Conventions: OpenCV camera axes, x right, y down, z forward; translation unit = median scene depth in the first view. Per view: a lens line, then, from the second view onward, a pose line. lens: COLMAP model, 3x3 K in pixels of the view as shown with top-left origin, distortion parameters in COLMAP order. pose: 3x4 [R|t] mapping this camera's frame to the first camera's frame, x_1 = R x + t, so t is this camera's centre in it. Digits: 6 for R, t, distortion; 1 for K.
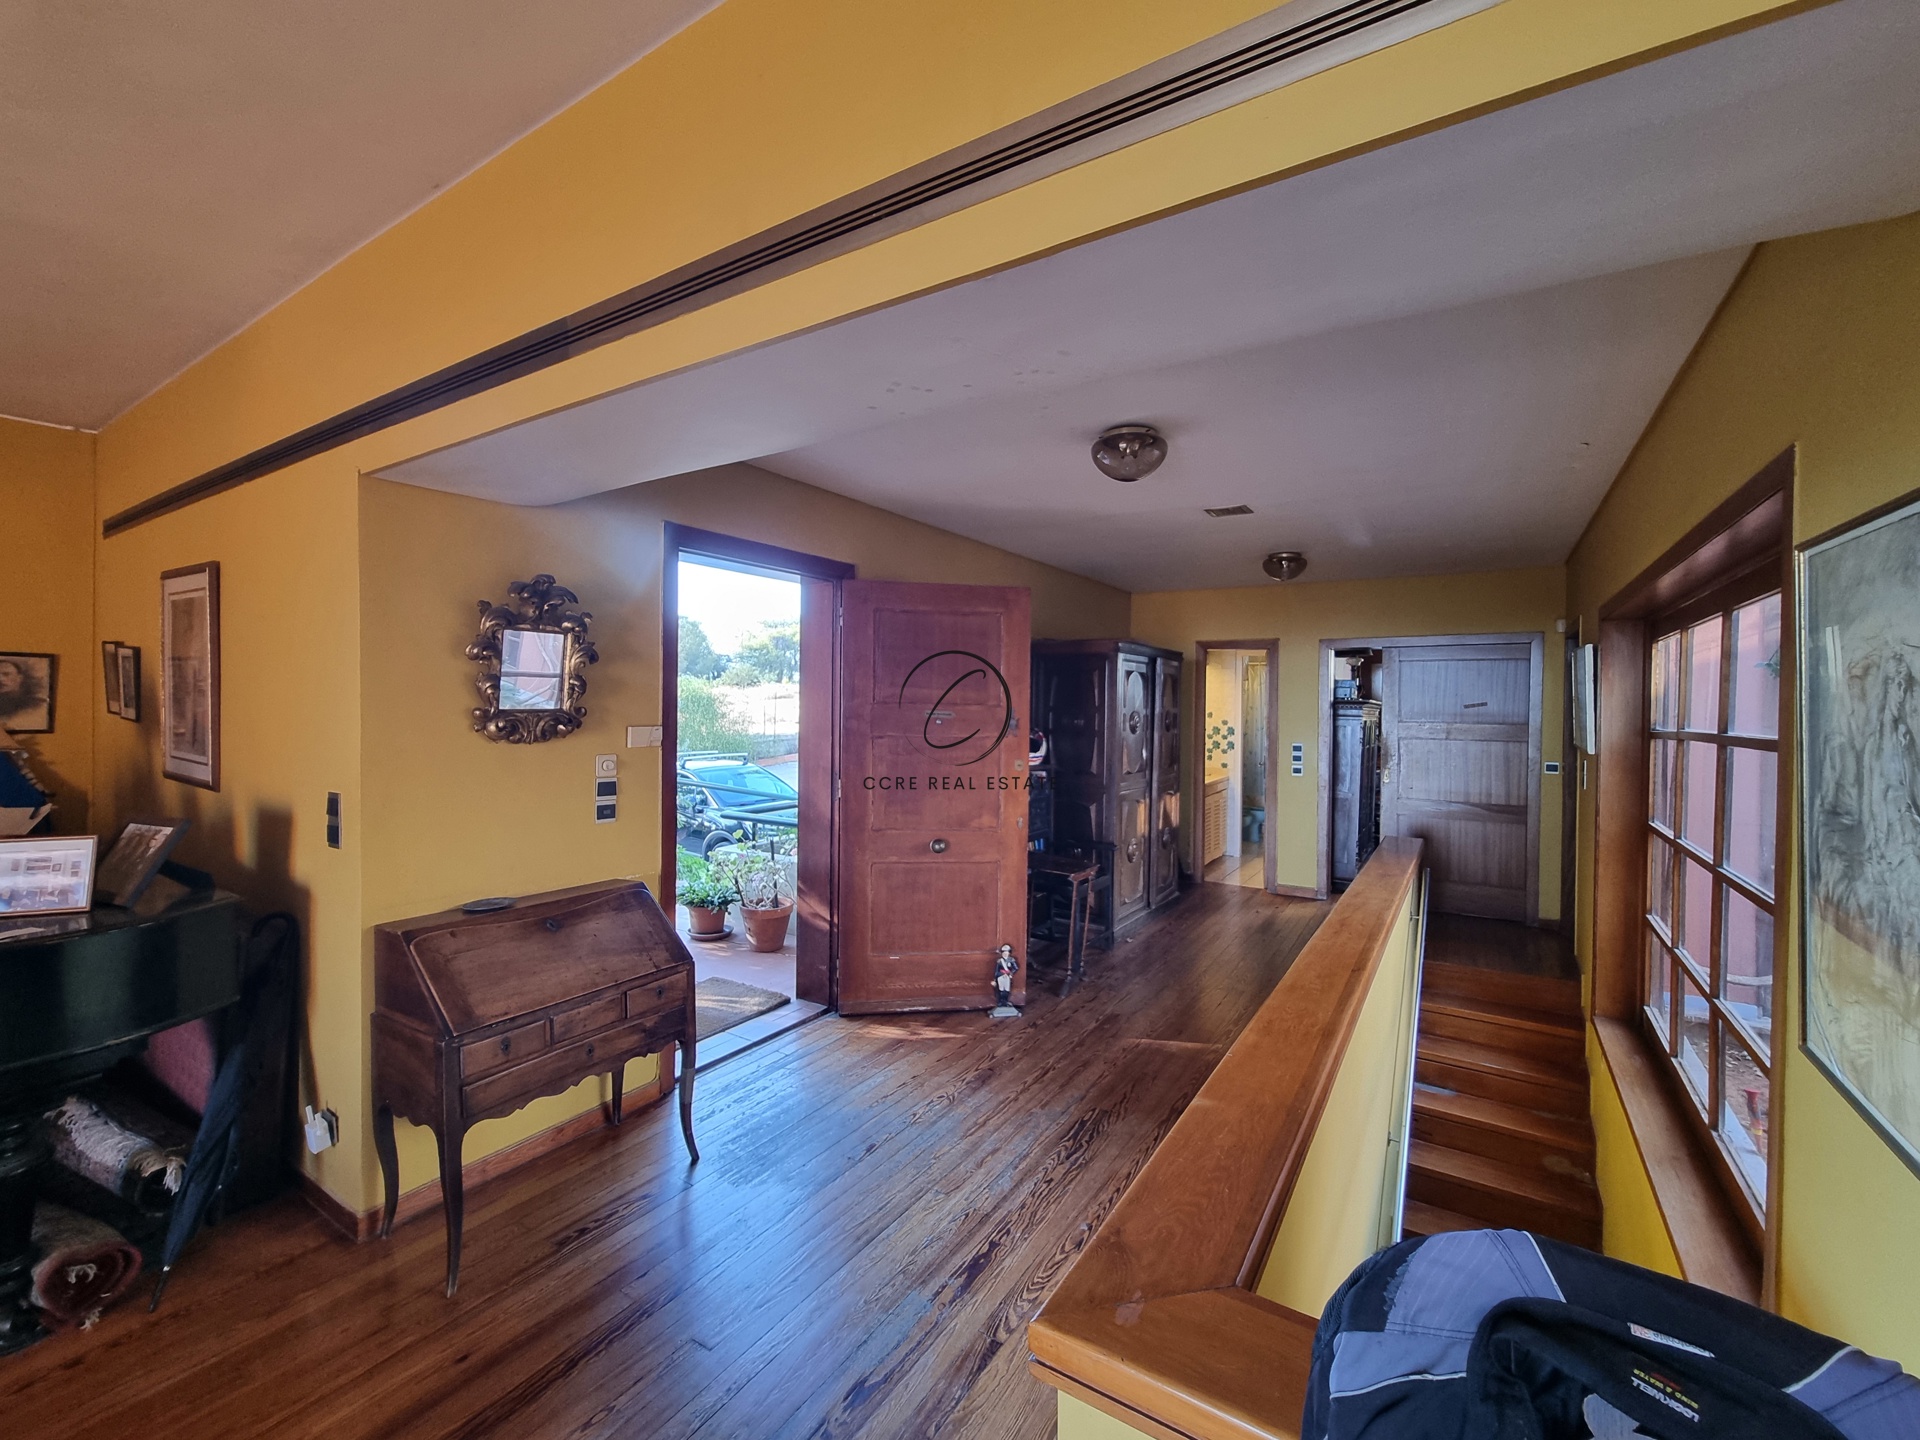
lens RADIAL K [[786.1, 0, 961.6], [0, 786.1, 713.9], [0, 0, 1]] dist [-0.003673, -0.000092]
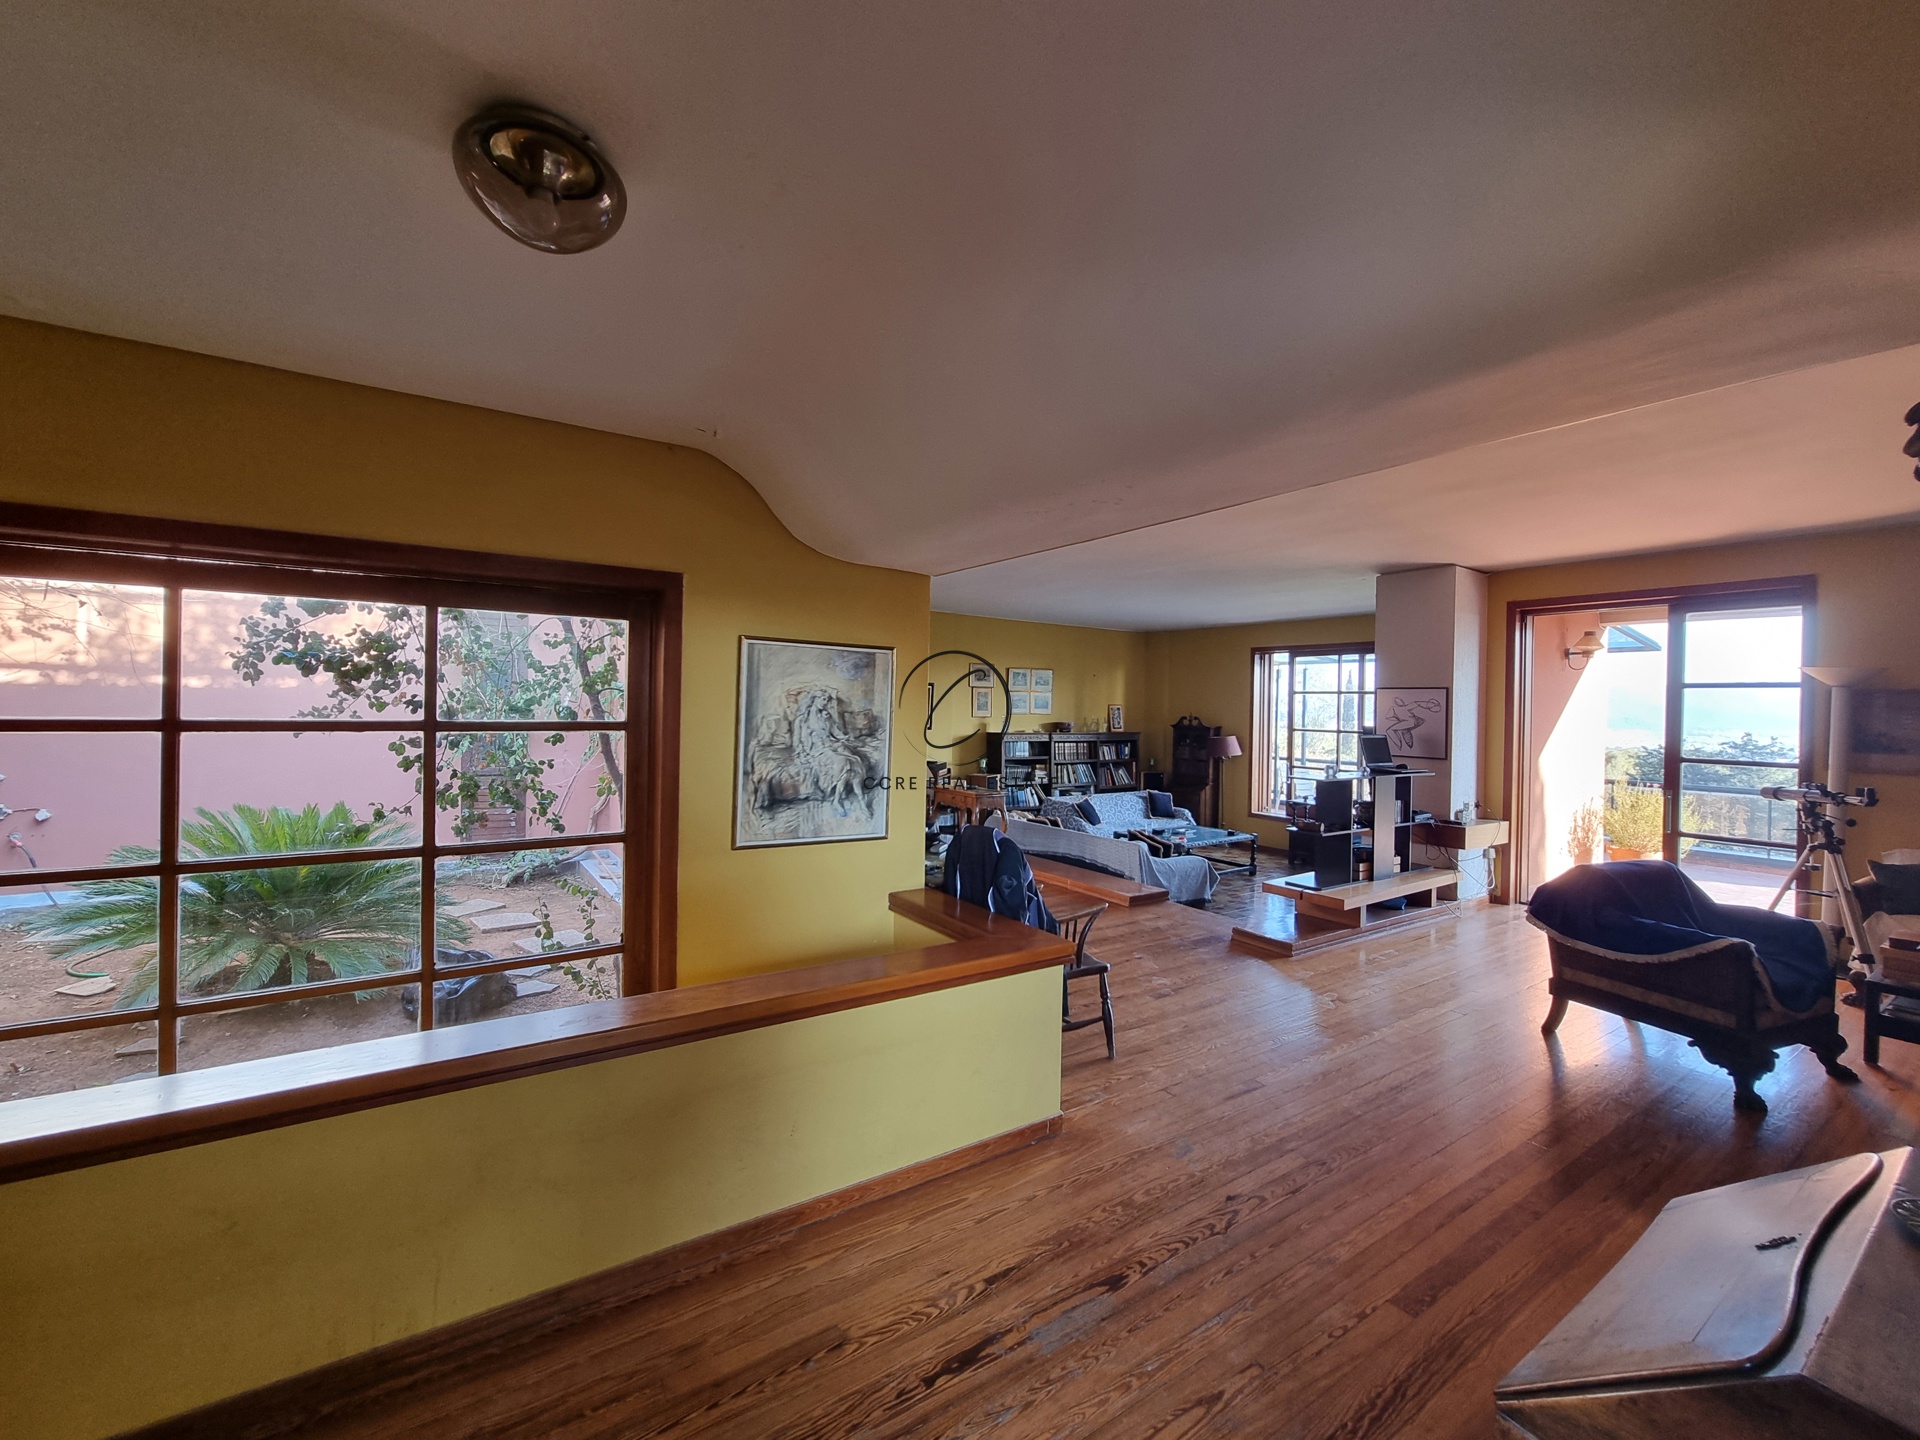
lens RADIAL K [[786.1, 0, 966.0], [0, 786.1, 713.1], [0, 0, 1]] dist [-0.003673, -0.000092]
pose [[-0.917956, -0.026759, 0.395779, -0.320125], [-0.021054, 0.999602, 0.018752, -0.025849], [-0.396123, 0.008881, -0.918154, 1.873693]]
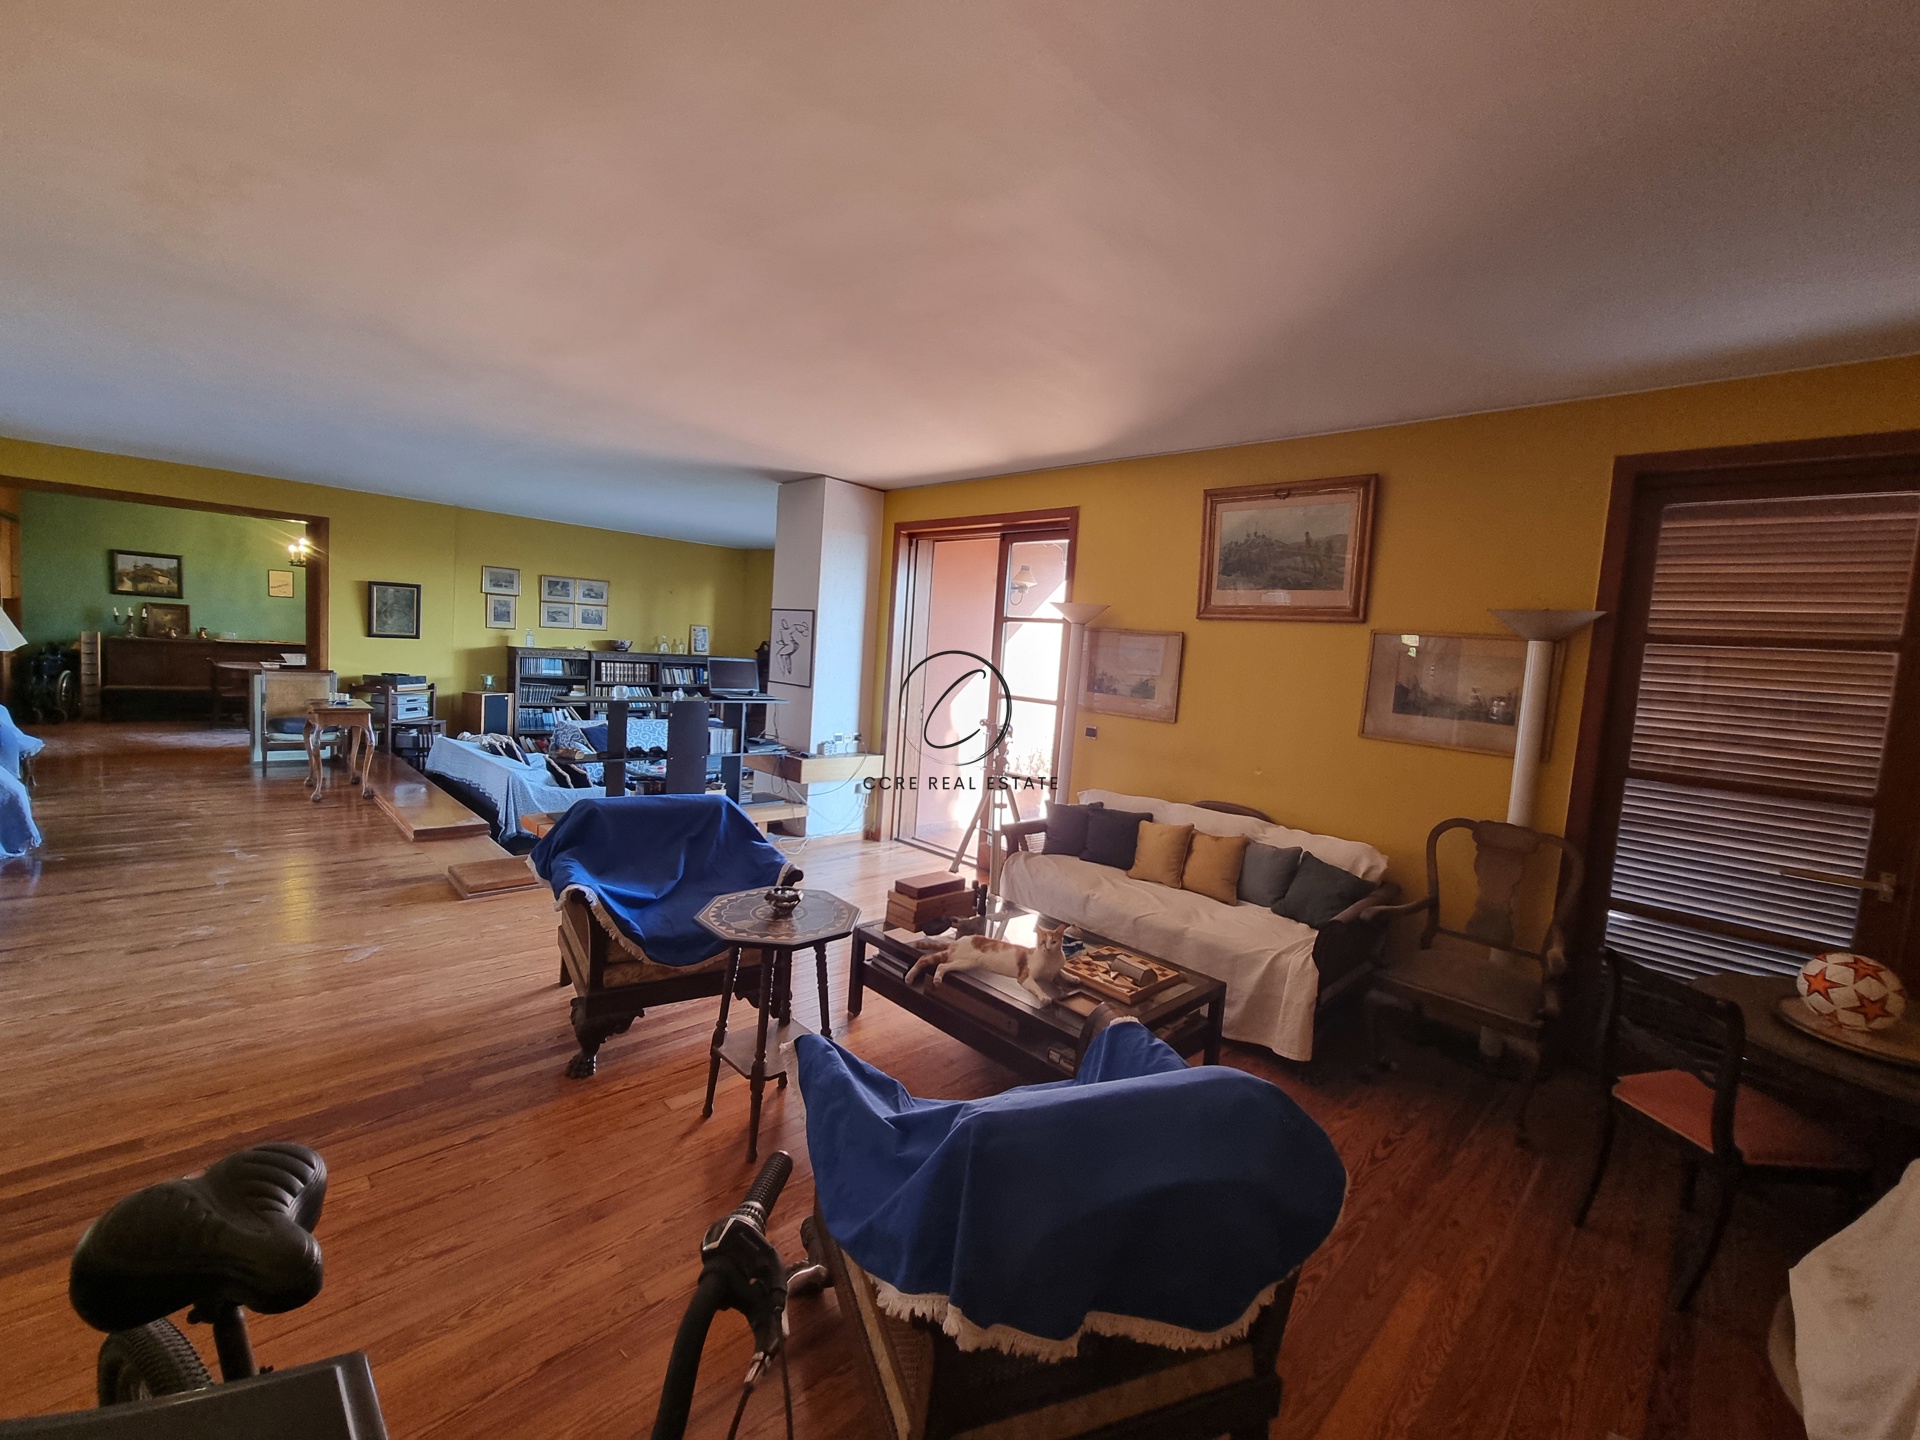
lens RADIAL K [[786.1, 0, 957.1], [0, 786.1, 714.9], [0, 0, 1]] dist [-0.003673, -0.000092]
pose [[-0.972566, -0.095236, 0.212238, -0.627533], [-0.076477, 0.992542, 0.094926, -0.028789], [-0.219696, 0.076091, -0.972597, 1.708253]]
